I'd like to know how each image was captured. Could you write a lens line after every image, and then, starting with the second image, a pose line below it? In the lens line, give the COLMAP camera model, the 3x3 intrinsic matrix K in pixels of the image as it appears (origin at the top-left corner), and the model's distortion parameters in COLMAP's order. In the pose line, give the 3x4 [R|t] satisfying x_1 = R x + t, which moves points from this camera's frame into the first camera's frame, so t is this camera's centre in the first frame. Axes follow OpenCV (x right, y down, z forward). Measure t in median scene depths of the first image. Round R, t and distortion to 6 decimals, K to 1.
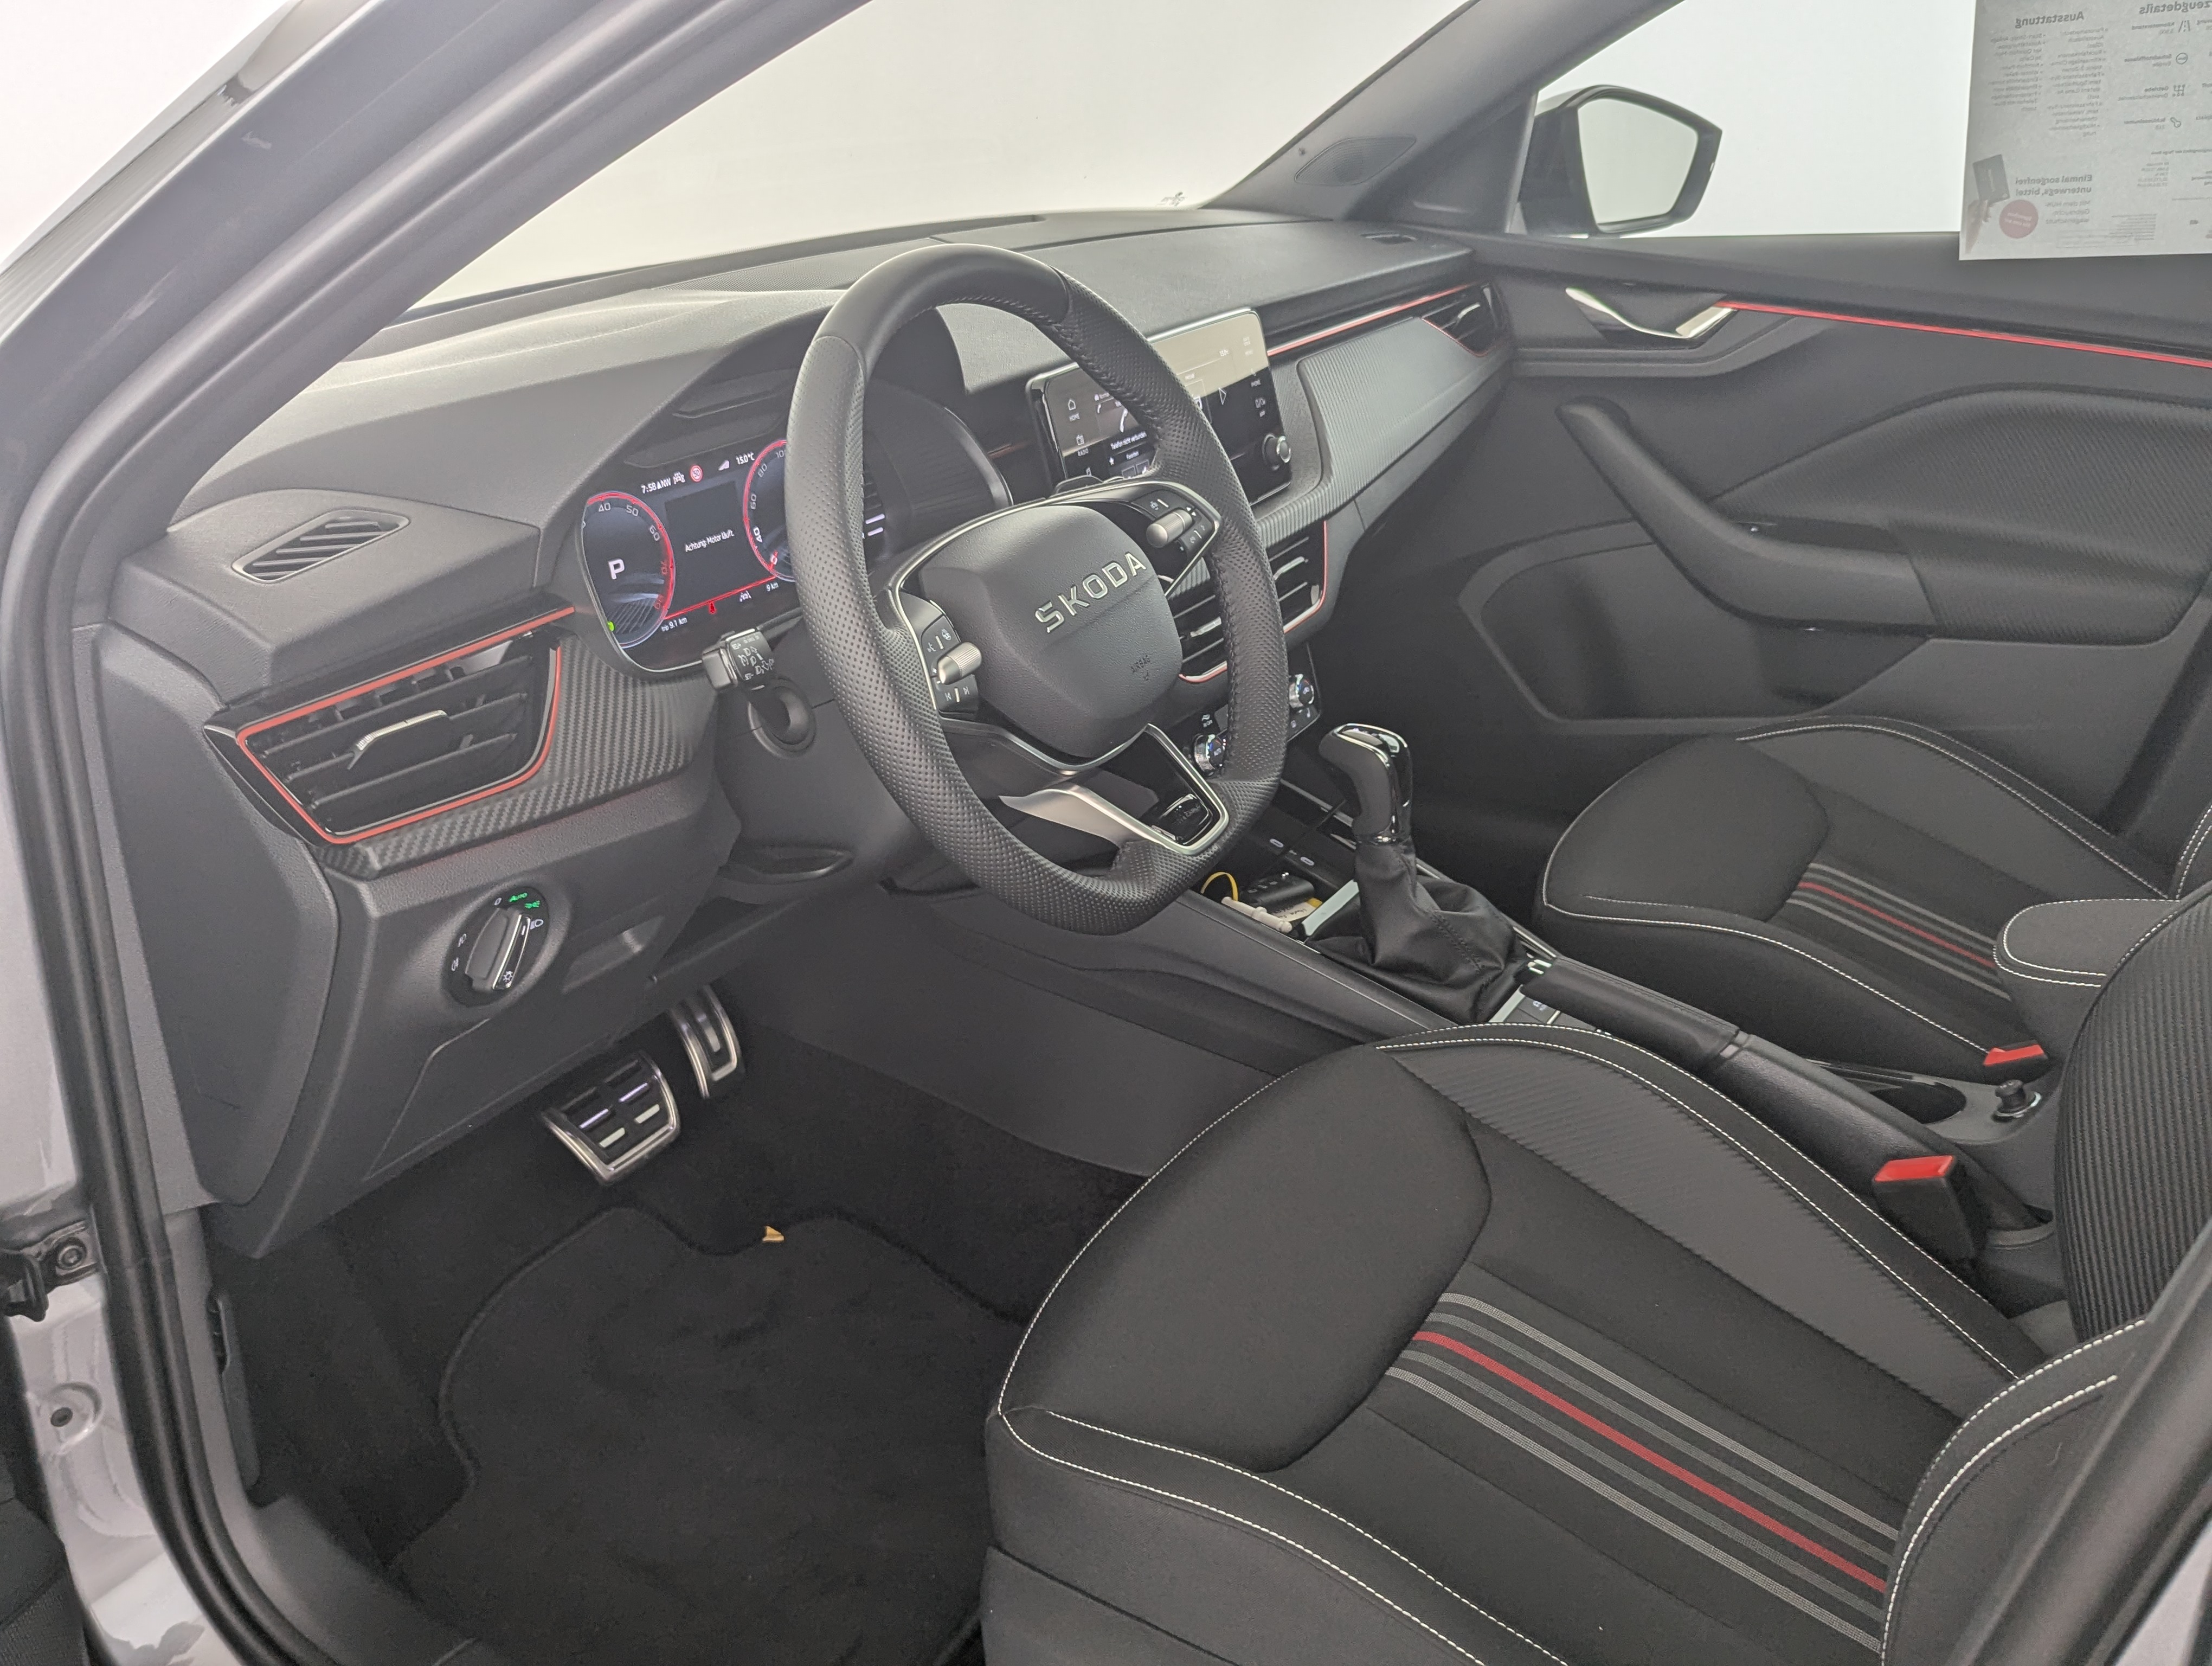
lens RADIAL K [[1994.8, 0, 1147.8], [0, 1994.8, 822.1], [0, 0, 1]] dist [0.074164, -0.060069]
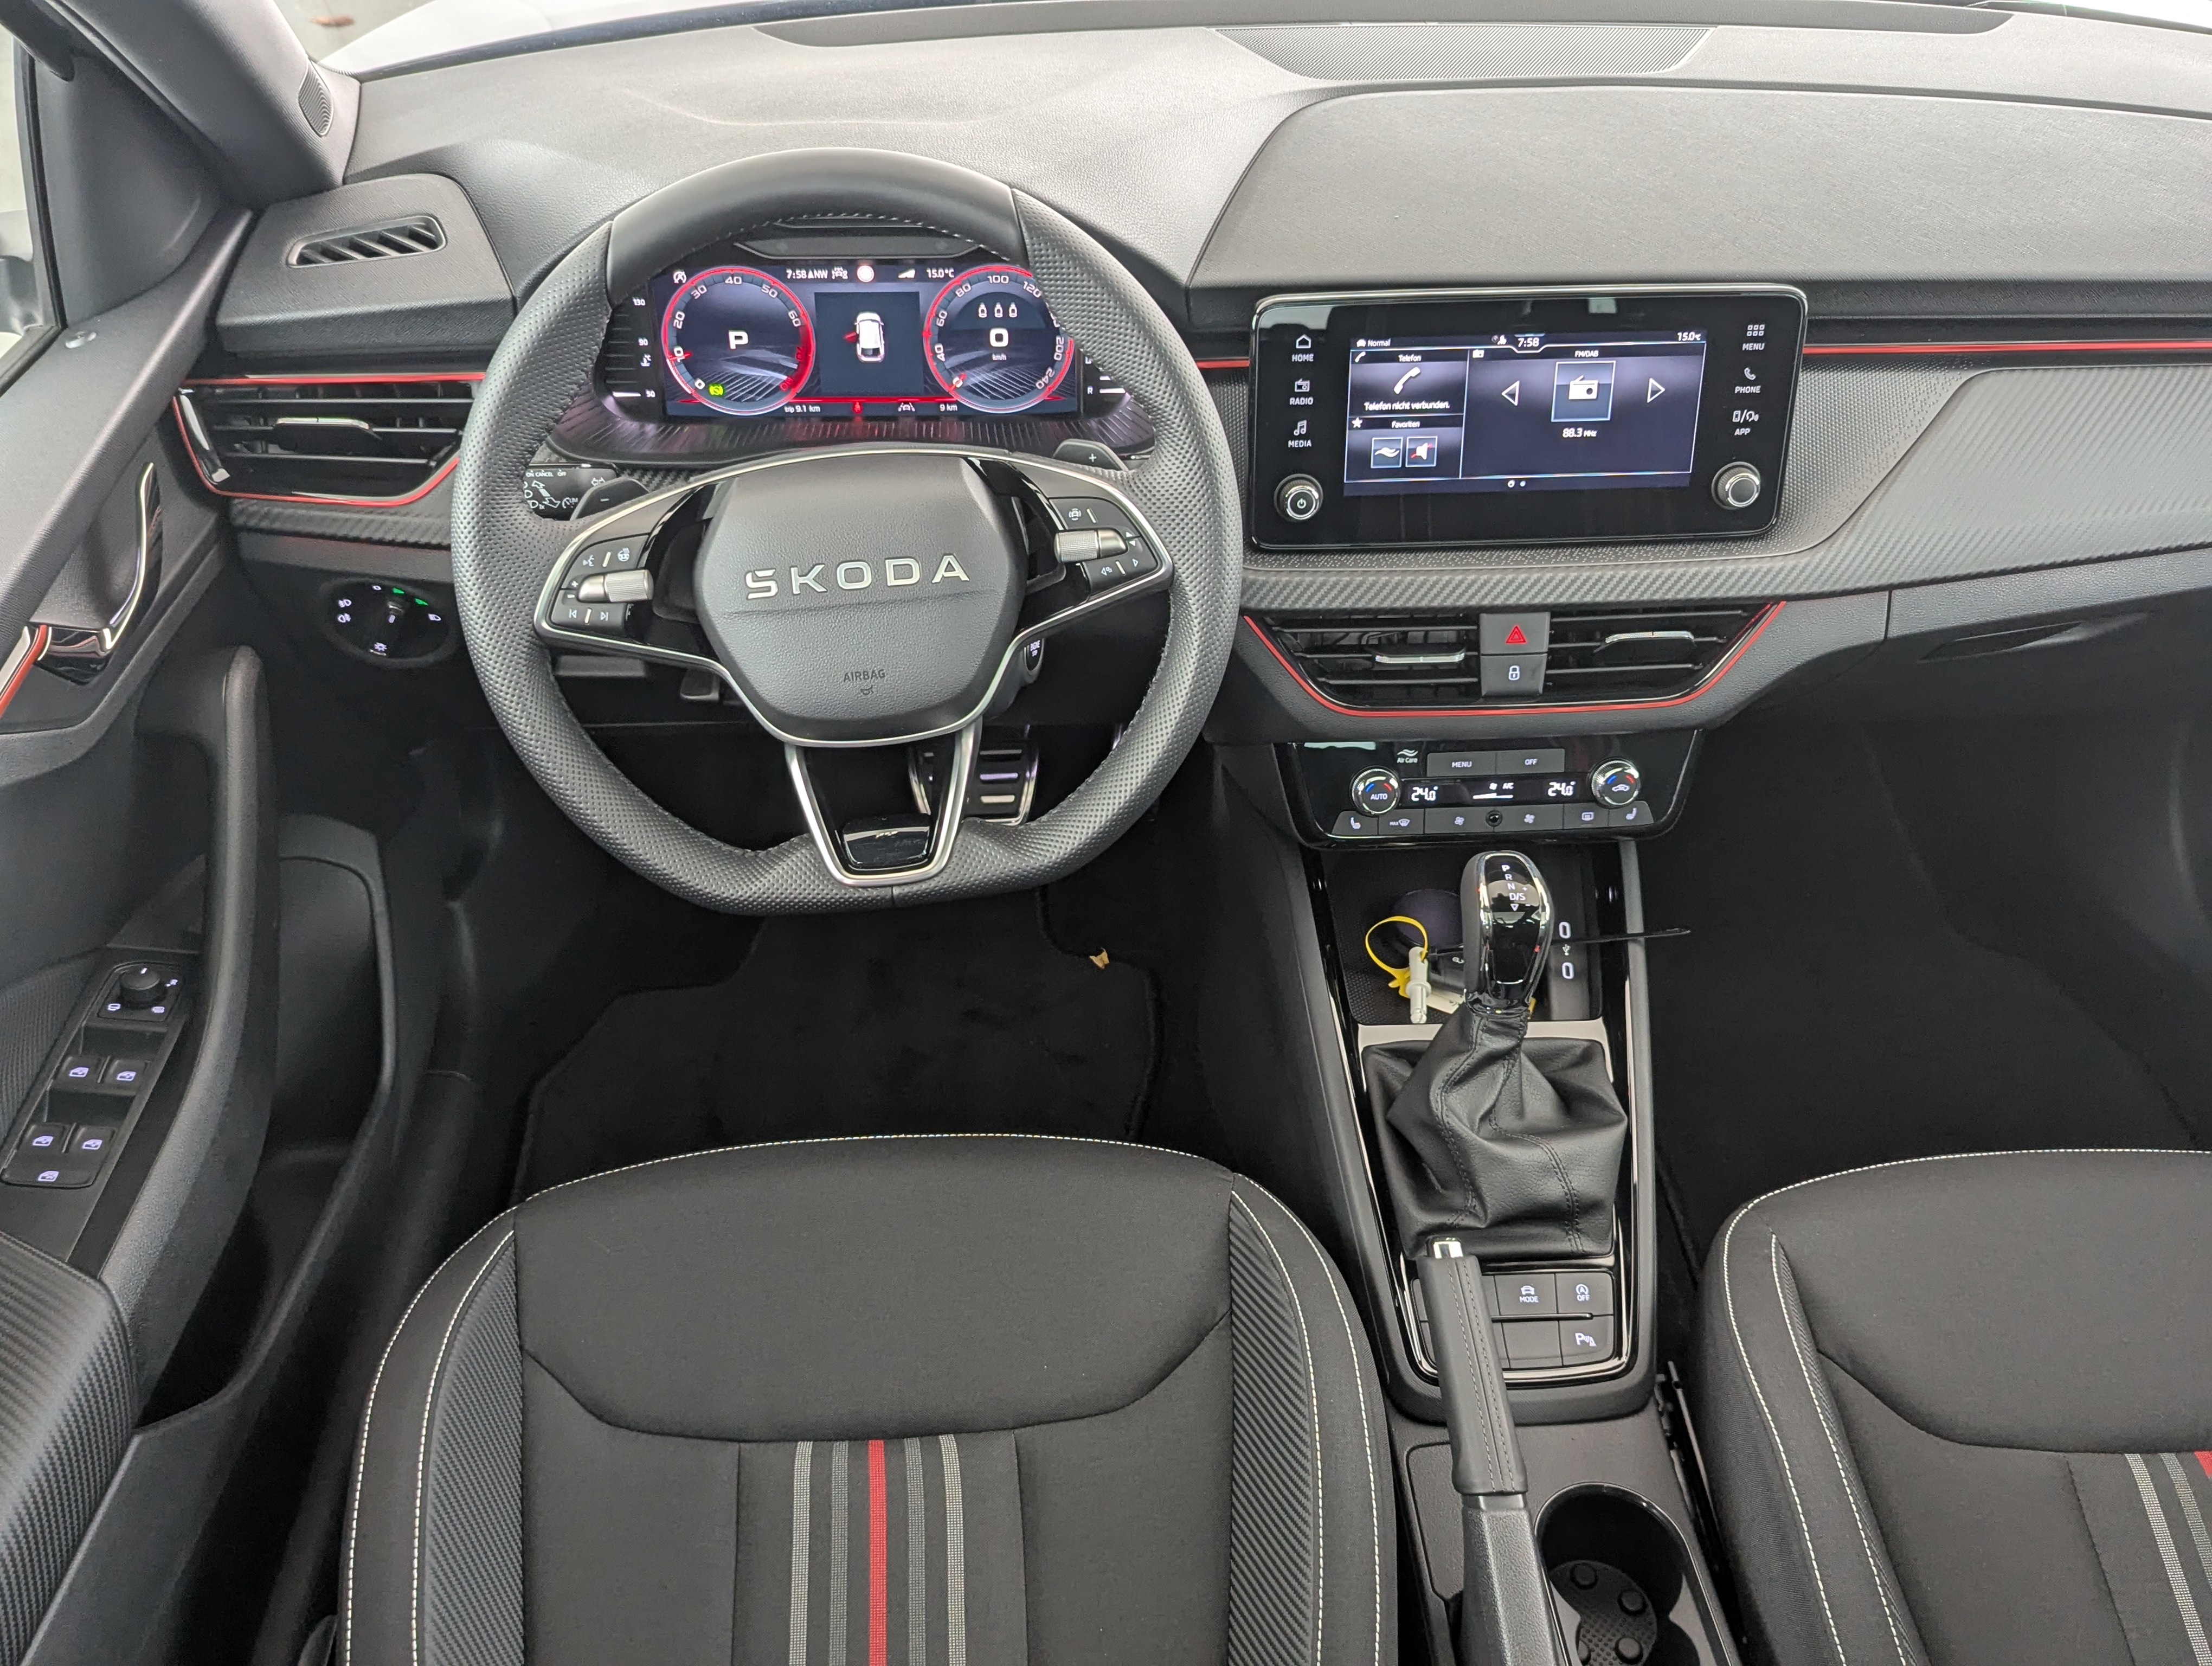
lens RADIAL K [[1994.8, 0, 1102.6], [0, 1994.8, 834.0], [0, 0, 1]] dist [0.074164, -0.060069]
pose [[0.558256, 0.542788, -0.627480, 0.444224], [-0.350870, 0.839796, 0.414285, -0.289199], [0.751825, -0.011113, 0.659270, 0.327384]]
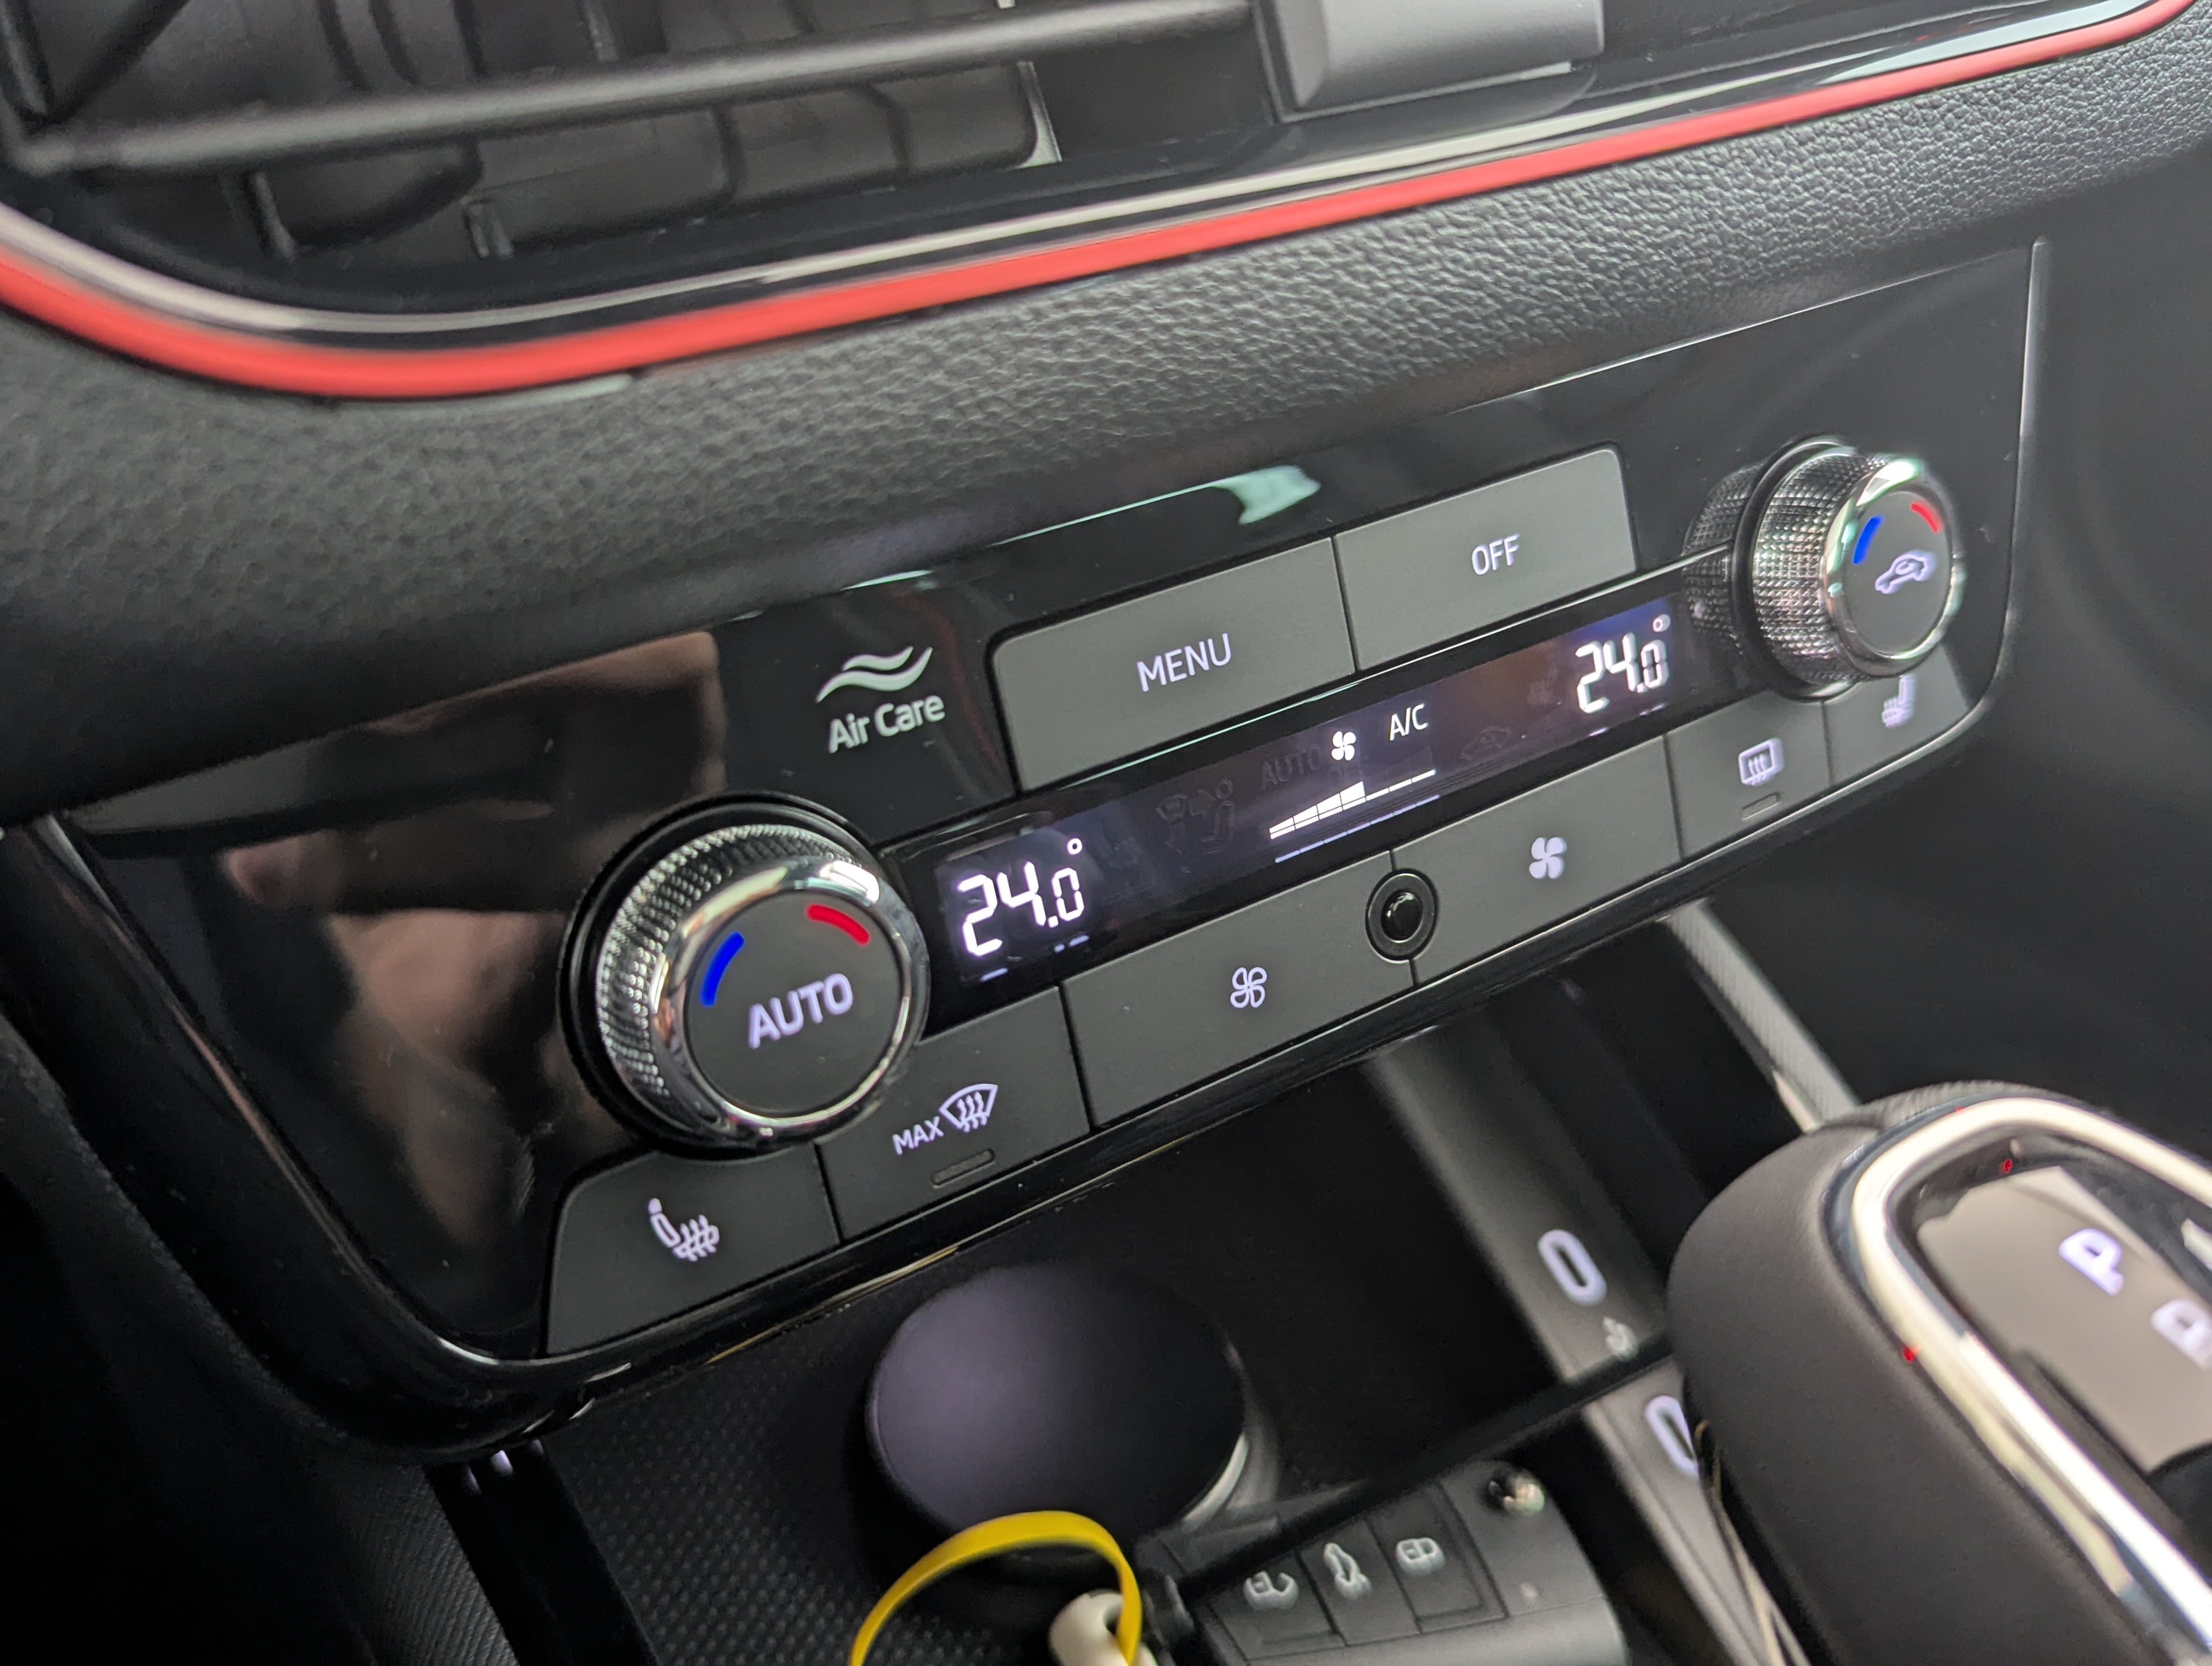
lens RADIAL K [[1994.8, 0, 1095.8], [0, 1994.8, 830.6], [0, 0, 1]] dist [0.074164, -0.060069]
pose [[0.896218, 0.285082, -0.339884, 0.078088], [-0.207869, 0.946727, 0.245965, -0.069050], [0.391897, -0.149787, 0.907734, 0.802447]]
